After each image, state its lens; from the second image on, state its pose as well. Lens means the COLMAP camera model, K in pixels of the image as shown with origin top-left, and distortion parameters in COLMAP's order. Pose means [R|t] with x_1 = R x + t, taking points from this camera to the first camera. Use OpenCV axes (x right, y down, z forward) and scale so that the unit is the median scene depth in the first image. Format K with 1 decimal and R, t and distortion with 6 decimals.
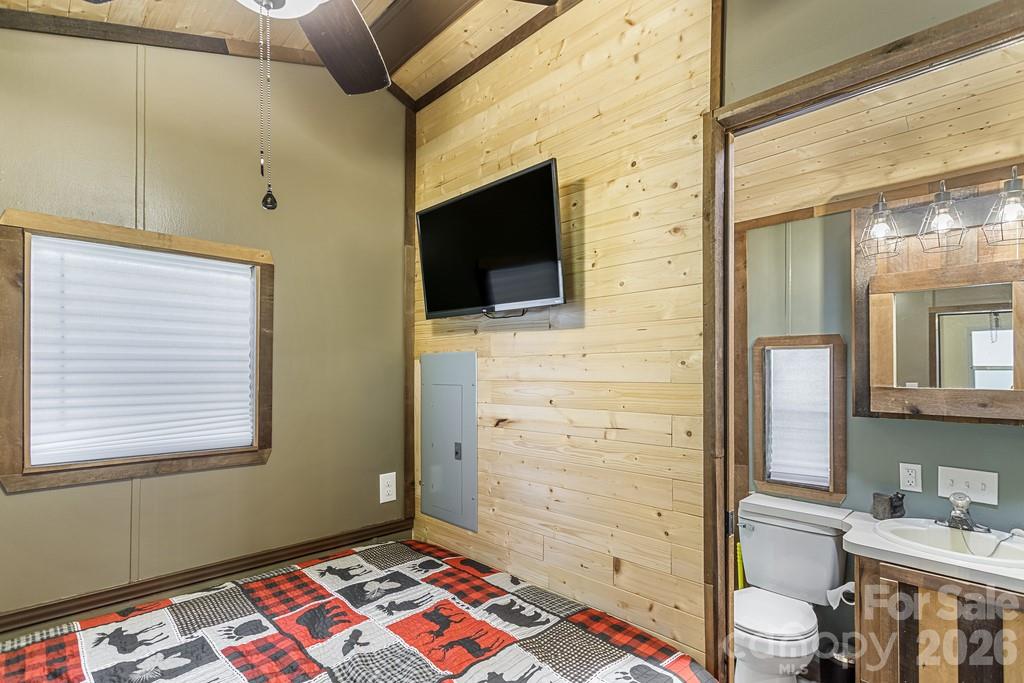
lens RADIAL K [[490.4, 0, 504.2], [0, 490.4, 368.9], [0, 0, 1]] dist [0.001493, 0.002938]
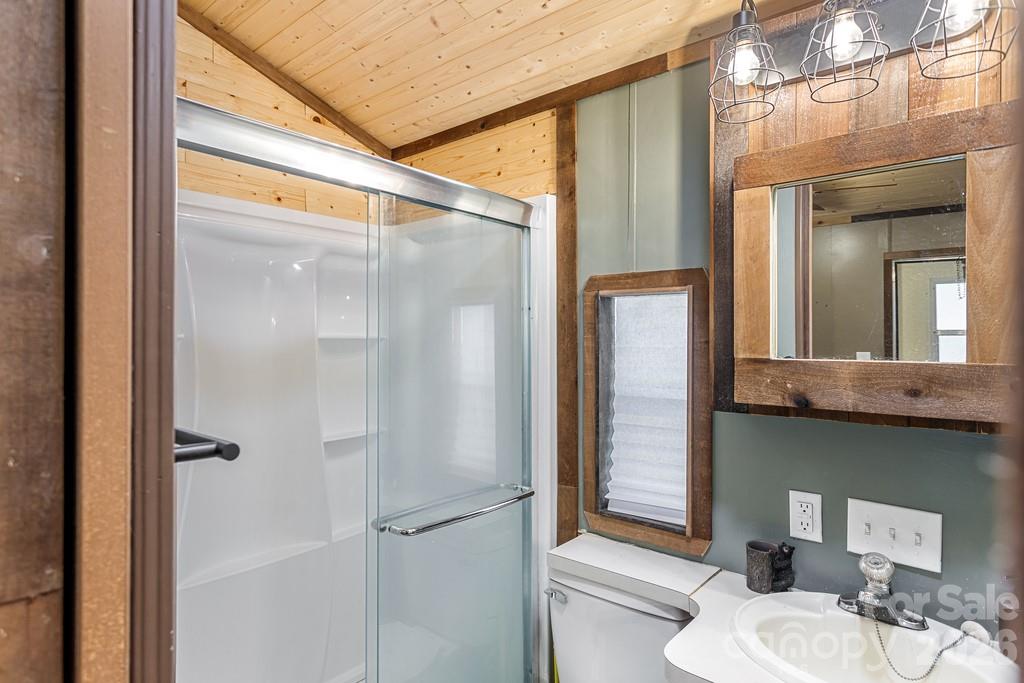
lens RADIAL K [[556.6, 0, 506.6], [0, 556.6, 343.8], [0, 0, 1]] dist [0.002678, 0.004897]
pose [[0.996305, 0.000120, 0.085885, 0.394450], [-0.000995, 0.999948, 0.010149, 0.013274], [-0.085879, -0.010197, 0.996253, 0.359053]]
